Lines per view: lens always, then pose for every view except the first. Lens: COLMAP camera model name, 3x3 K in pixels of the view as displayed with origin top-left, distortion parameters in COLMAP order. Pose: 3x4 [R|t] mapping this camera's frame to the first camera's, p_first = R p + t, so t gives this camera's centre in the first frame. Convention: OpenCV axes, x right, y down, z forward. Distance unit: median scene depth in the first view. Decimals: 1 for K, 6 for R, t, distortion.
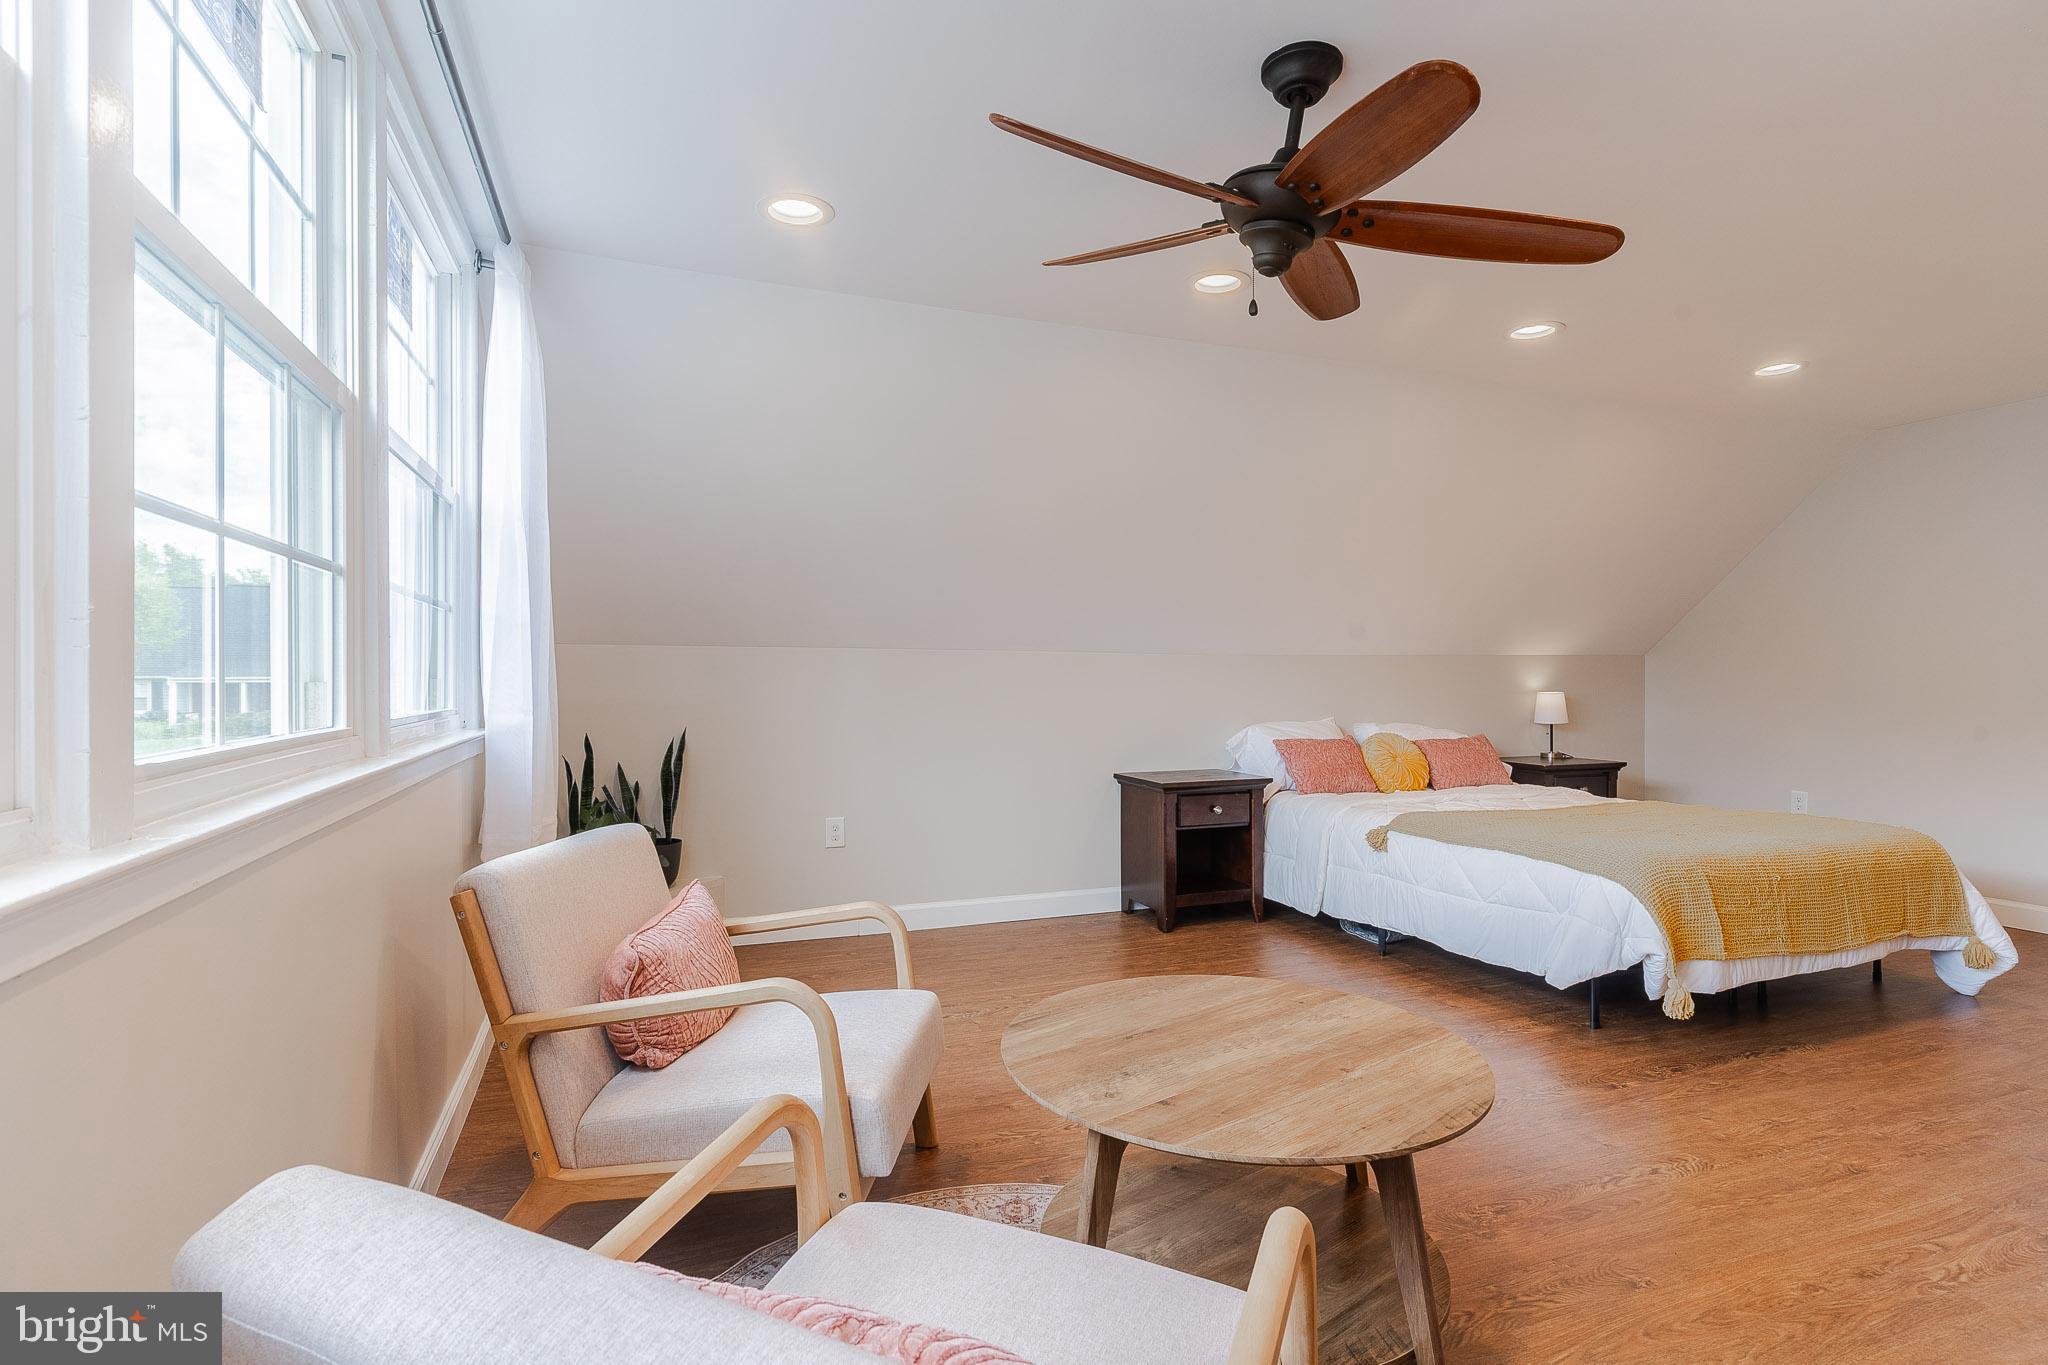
lens RADIAL K [[979.8, 0, 1012.7], [0, 979.8, 678.9], [0, 0, 1]] dist [0.002019, -0.000517]
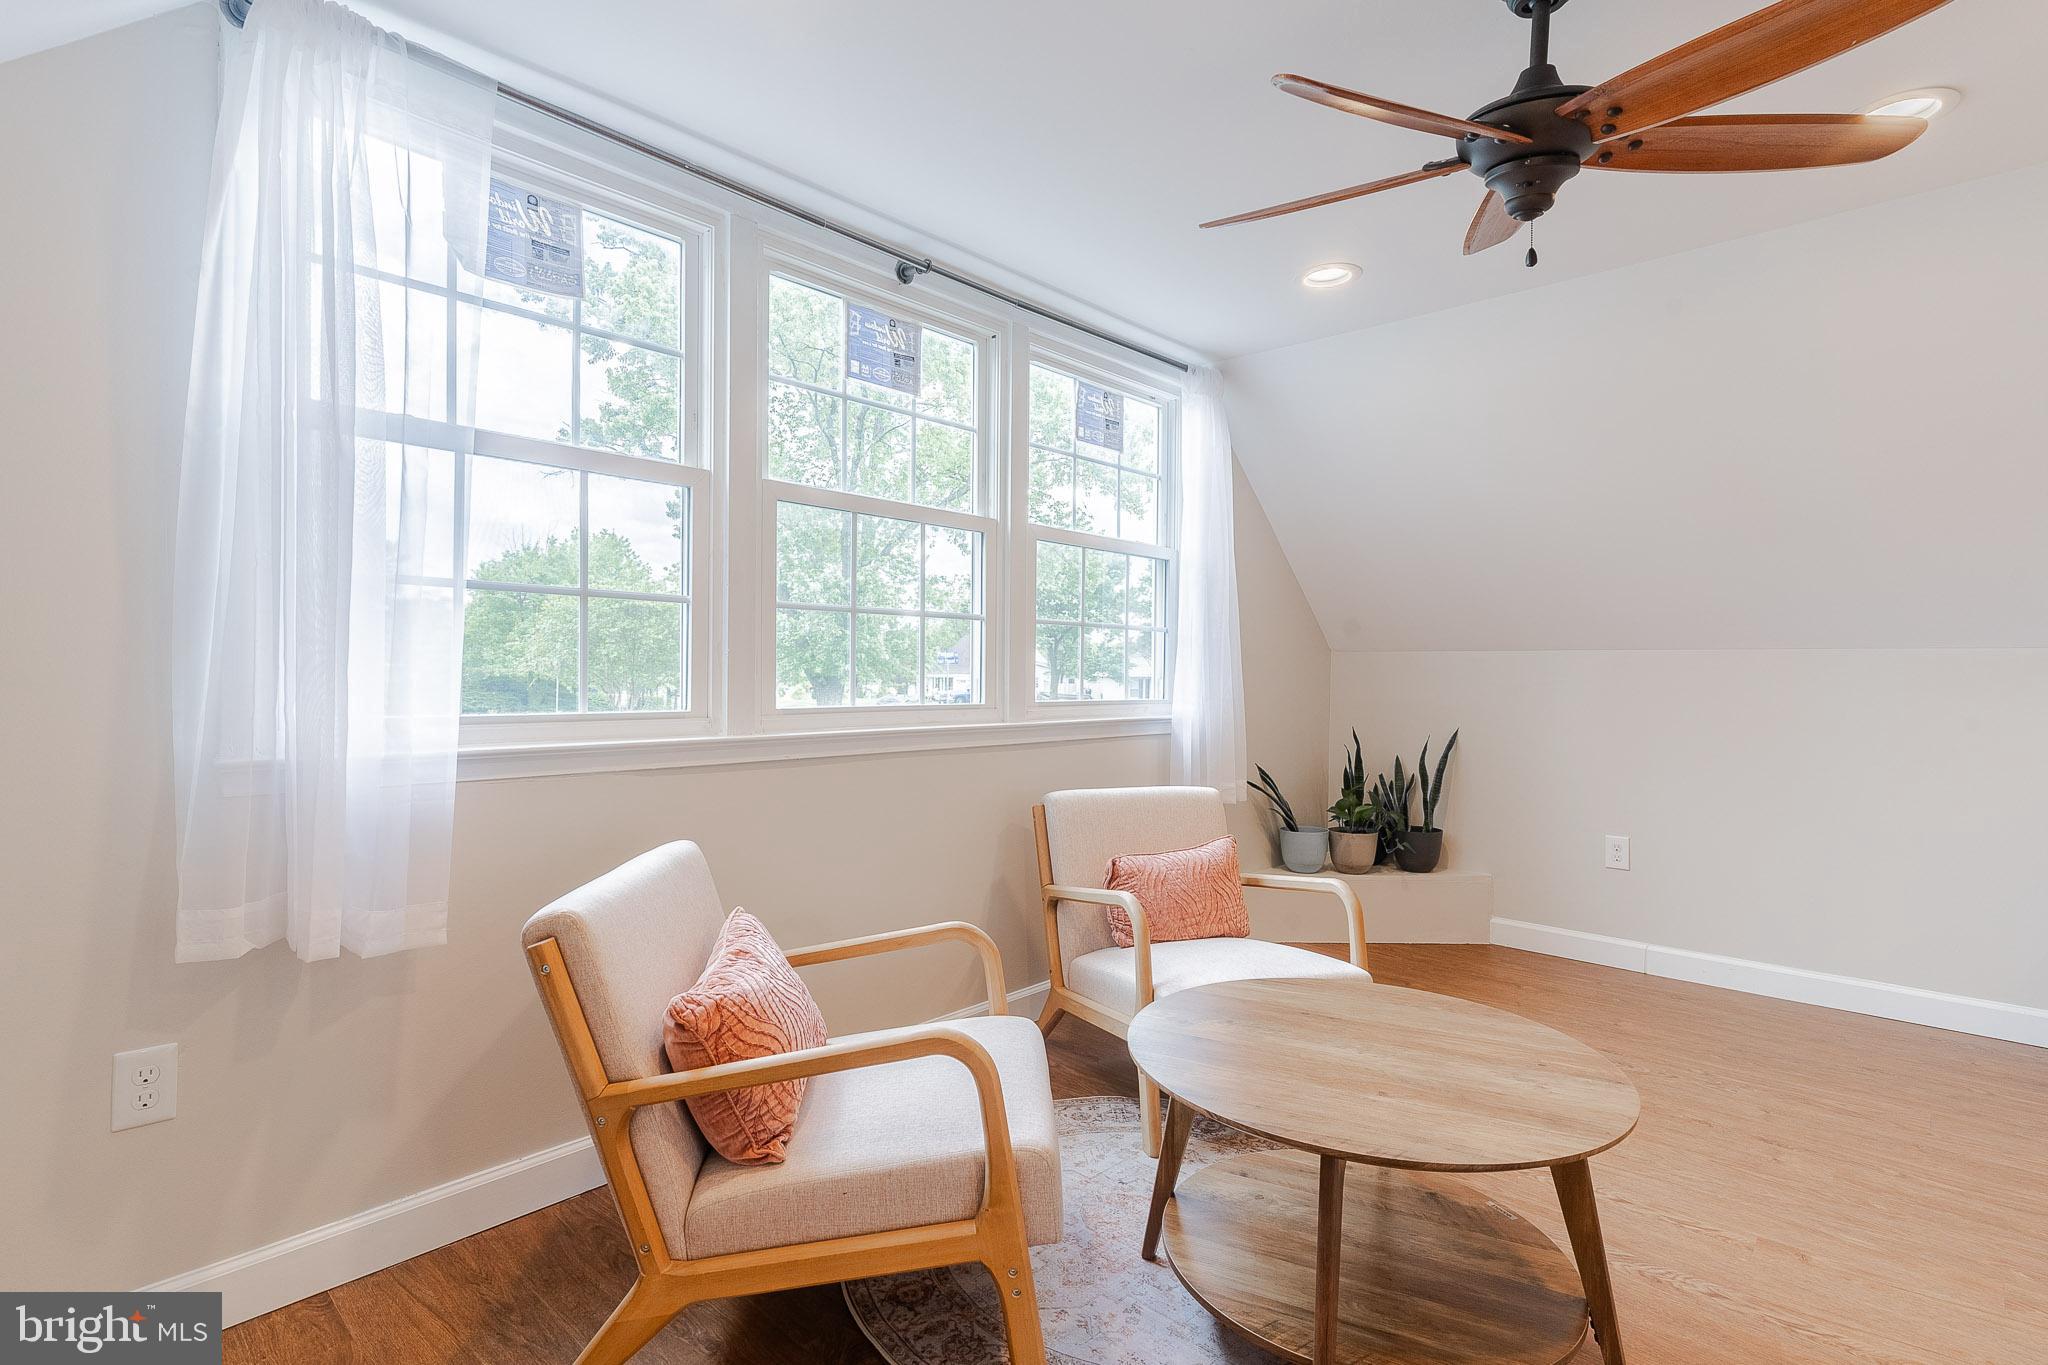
lens RADIAL K [[978.5, 0, 1013.1], [0, 978.5, 680.8], [0, 0, 1]] dist [0.000587, -0.000364]
pose [[0.434929, 0.008088, -0.900428, 0.755308], [-0.010007, 0.999941, 0.004148, -0.001552], [0.900409, 0.007206, 0.434985, 0.190288]]
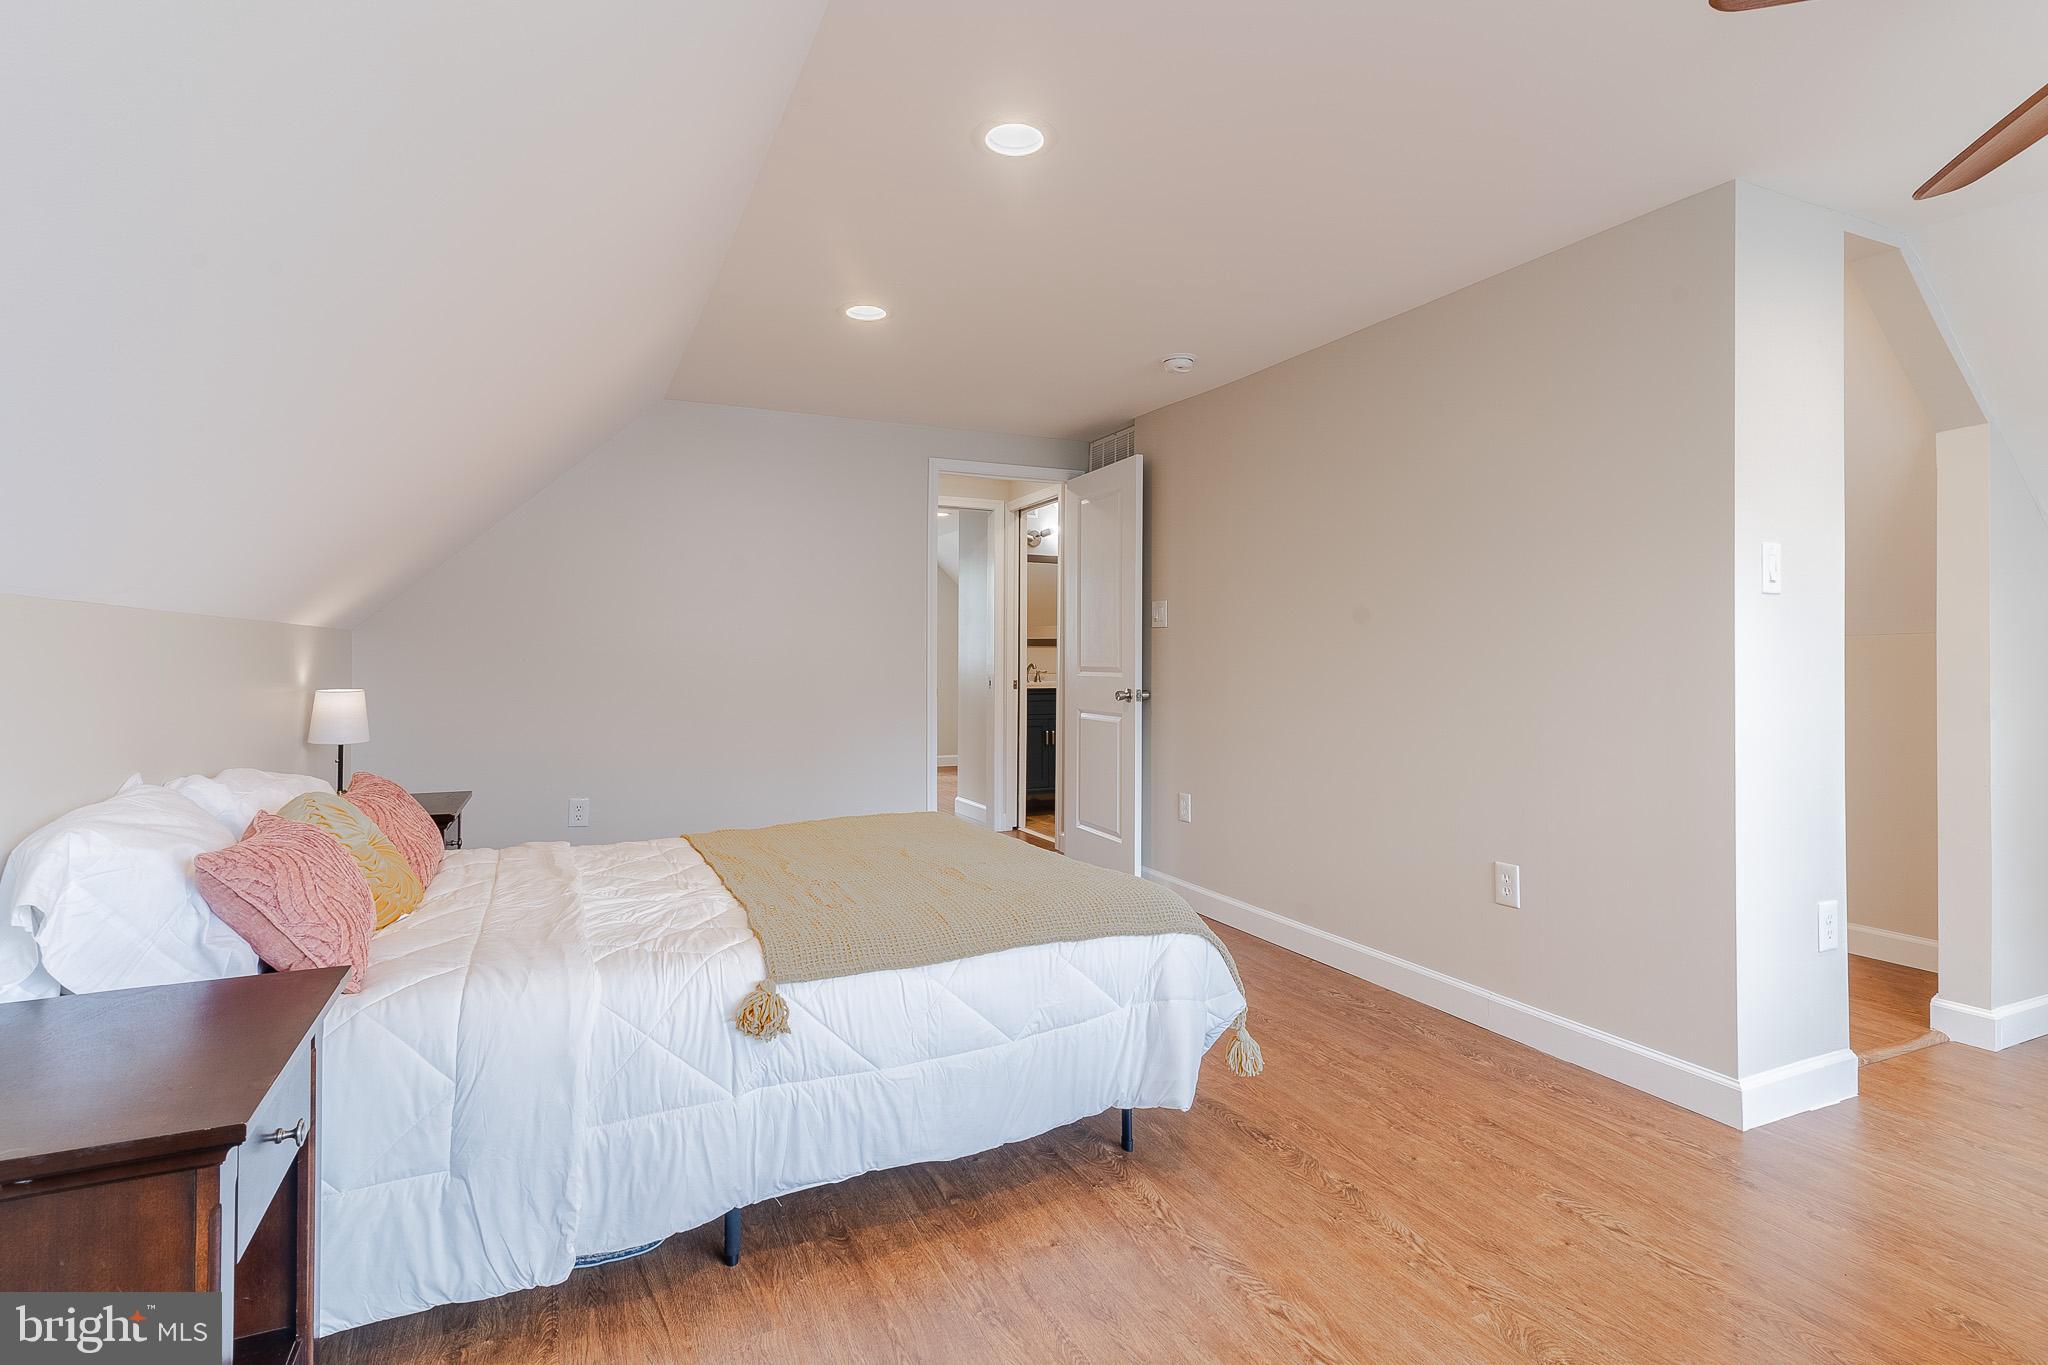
lens RADIAL K [[998.6, 0, 1013.8], [0, 998.6, 648.0], [0, 0, 1]] dist [0.002612, 0.000665]
pose [[-0.079269, 0.010547, 0.996797, -0.202441], [0.002921, 0.999942, -0.010348, -0.011200], [-0.996849, 0.002091, -0.079295, 1.616296]]
